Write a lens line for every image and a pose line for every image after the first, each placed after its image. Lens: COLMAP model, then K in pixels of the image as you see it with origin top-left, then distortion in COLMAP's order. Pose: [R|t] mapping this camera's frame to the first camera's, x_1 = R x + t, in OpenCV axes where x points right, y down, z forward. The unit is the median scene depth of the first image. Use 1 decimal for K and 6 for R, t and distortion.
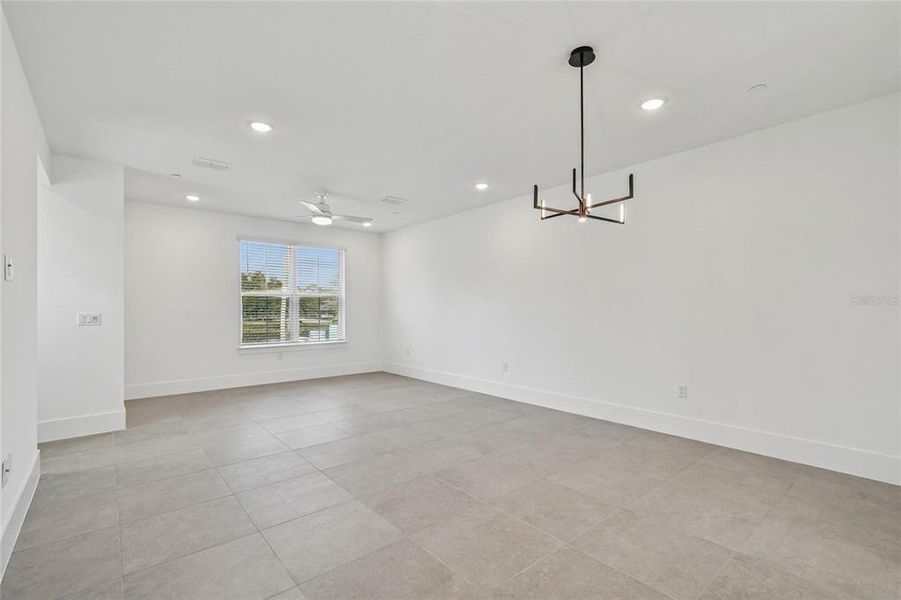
lens RADIAL K [[420.2, 0, 449.6], [0, 420.2, 309.2], [0, 0, 1]] dist [0.006032, 0.001005]
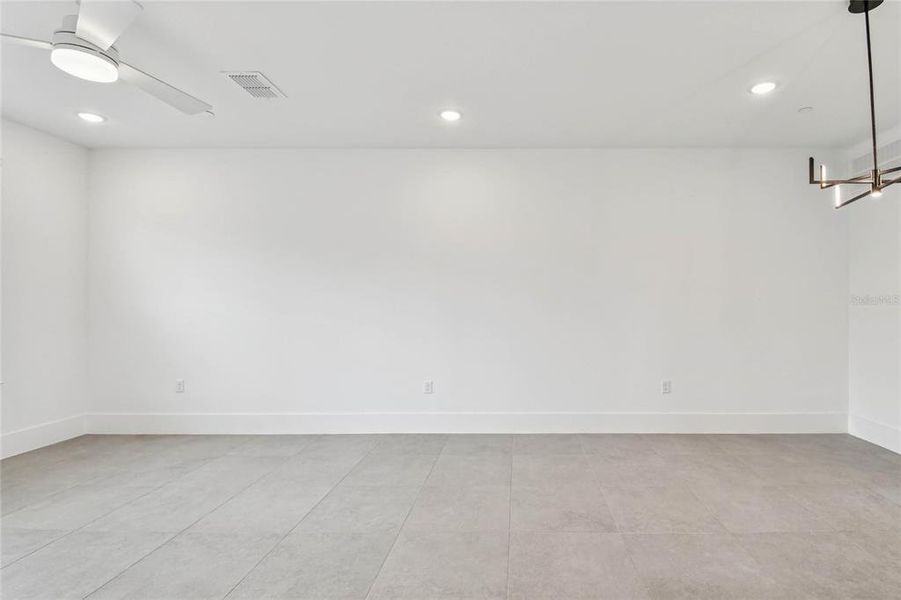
lens RADIAL K [[442.6, 0, 450.3], [0, 442.6, 291.2], [0, 0, 1]] dist [-0.000165, -0.002029]
pose [[0.627670, 0.026530, 0.778028, -0.466808], [-0.002632, 0.999486, -0.031958, 0.002767], [-0.778475, 0.018011, 0.627417, 0.589020]]
